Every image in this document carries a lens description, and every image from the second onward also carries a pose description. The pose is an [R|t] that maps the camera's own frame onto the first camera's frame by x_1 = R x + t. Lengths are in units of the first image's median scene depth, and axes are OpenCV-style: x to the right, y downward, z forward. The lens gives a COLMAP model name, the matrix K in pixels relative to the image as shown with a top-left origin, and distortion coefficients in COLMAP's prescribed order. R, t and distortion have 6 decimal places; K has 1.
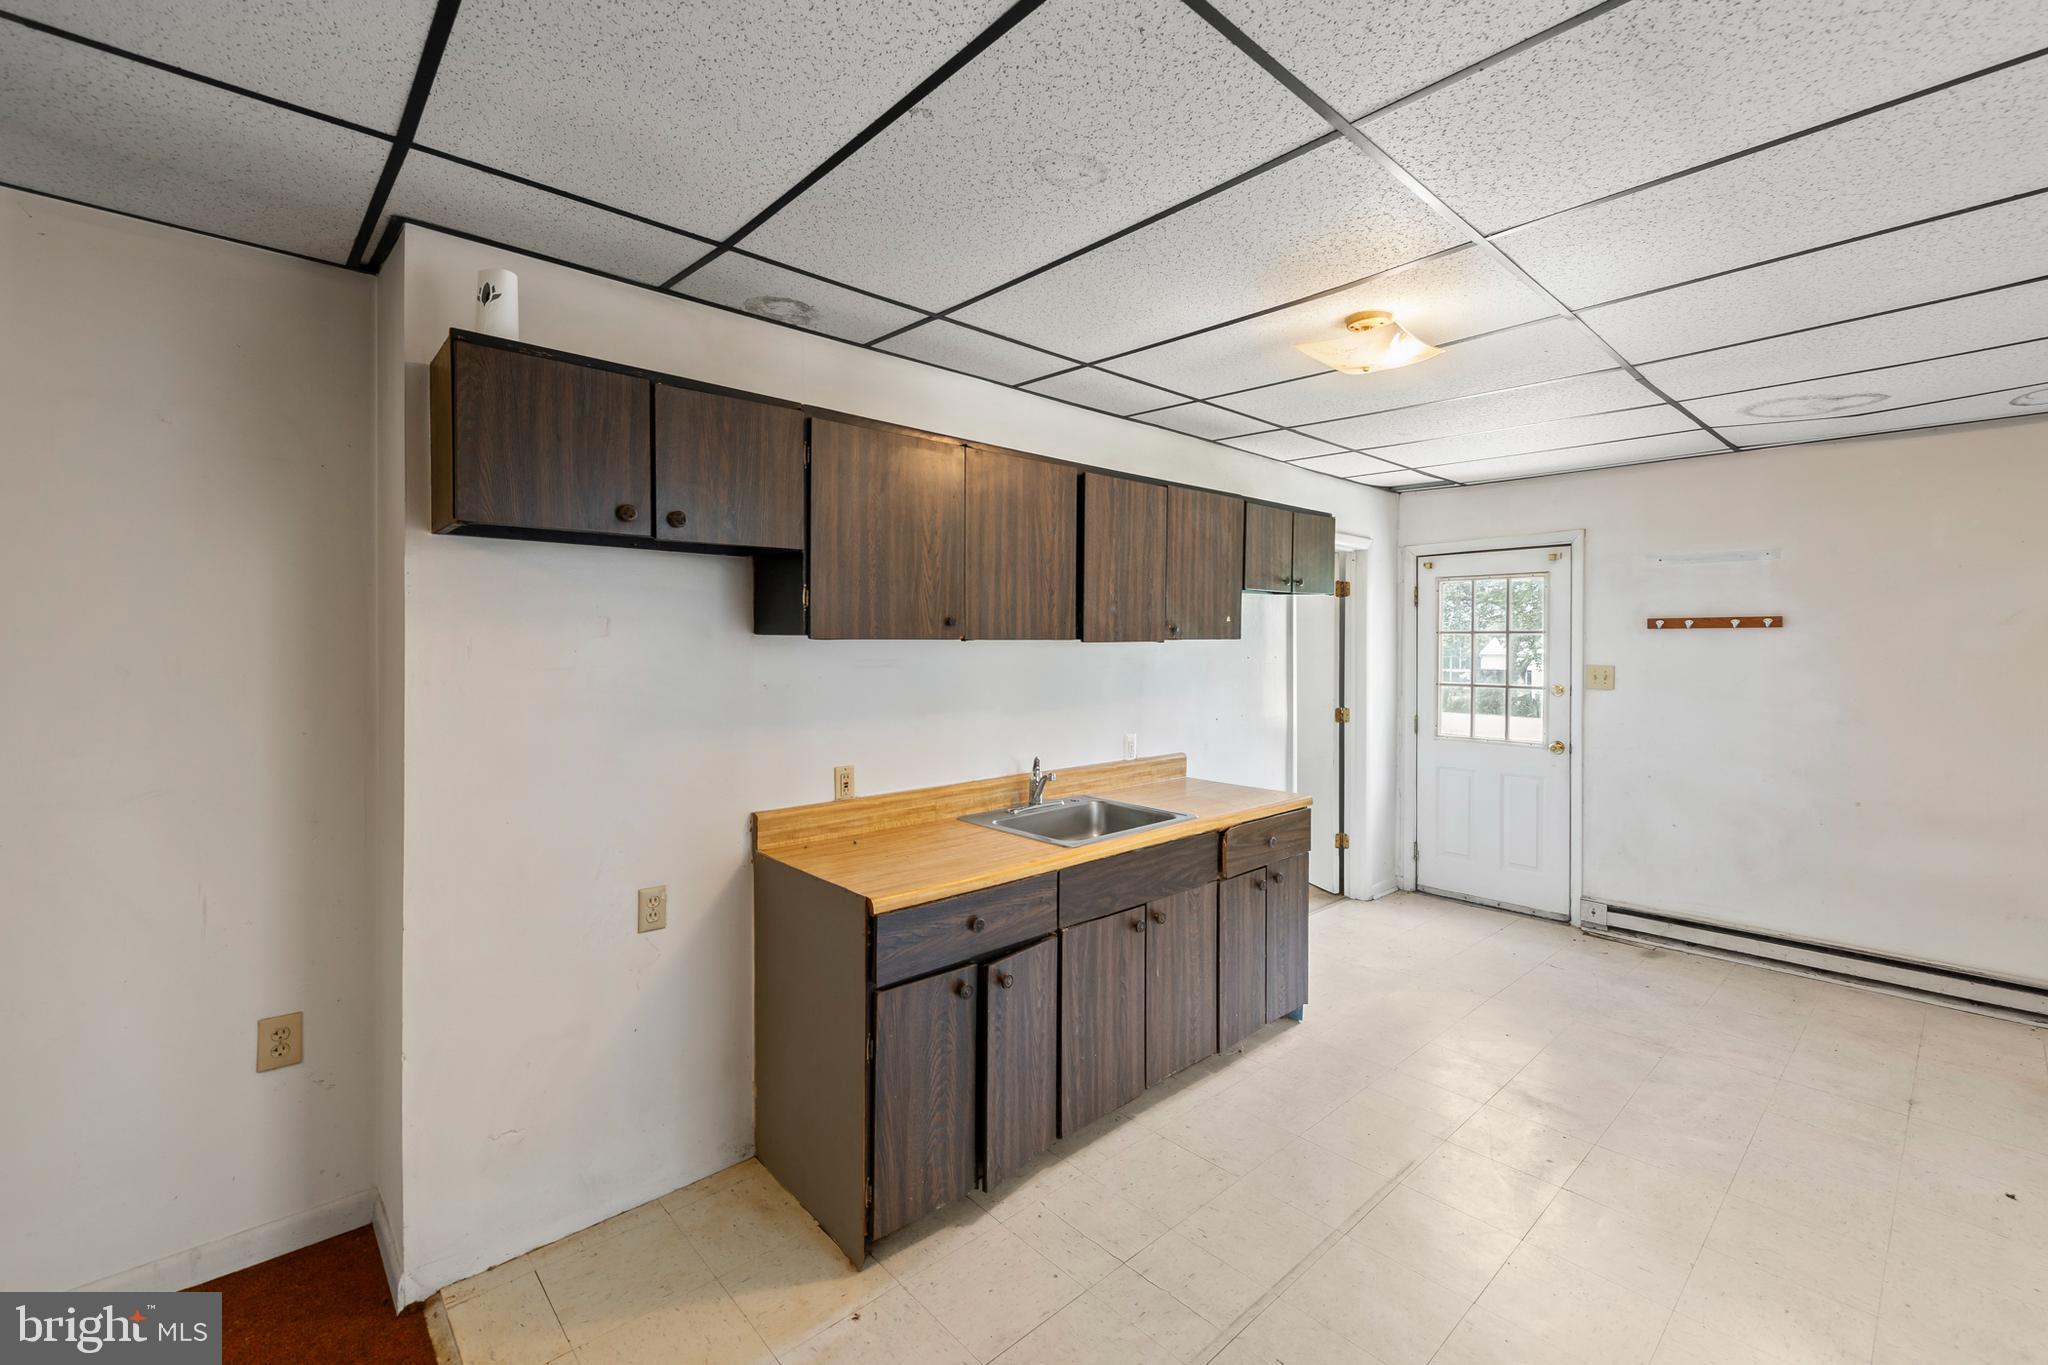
lens RADIAL K [[868.6, 0, 1023.4], [0, 868.6, 656.1], [0, 0, 1]] dist [0.015270, -0.001017]
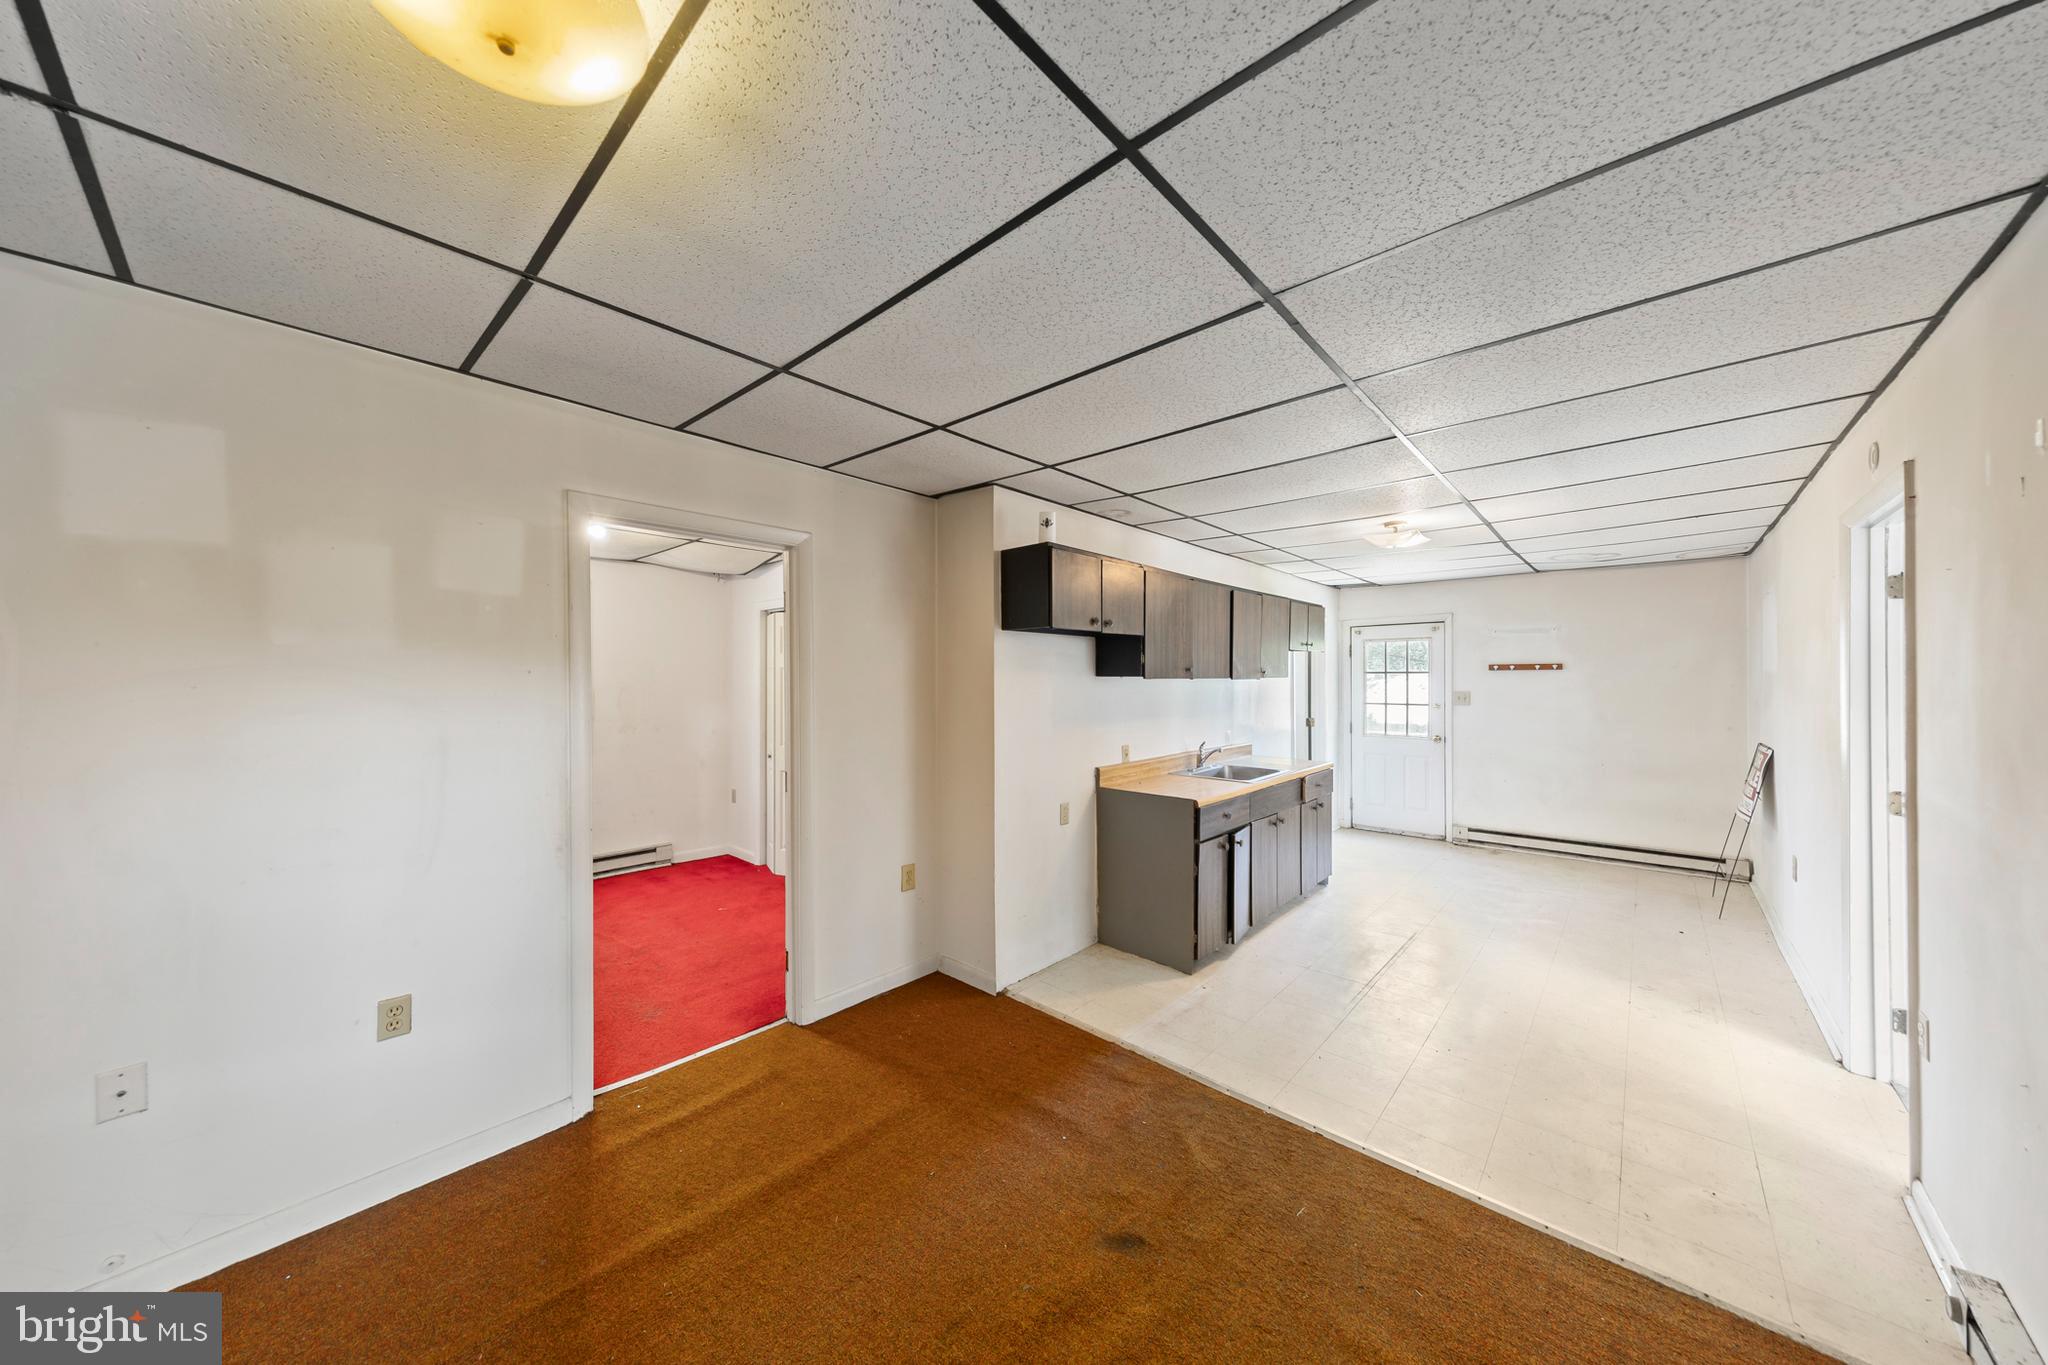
lens RADIAL K [[677.6, 0, 1052.8], [0, 677.6, 686.1], [0, 0, 1]] dist [0.037196, 0.000018]
pose [[0.993575, -0.003056, 0.113133, -0.436471], [0.003142, 0.999995, -0.000580, -0.002120], [-0.113131, 0.000932, 0.993580, -0.383541]]
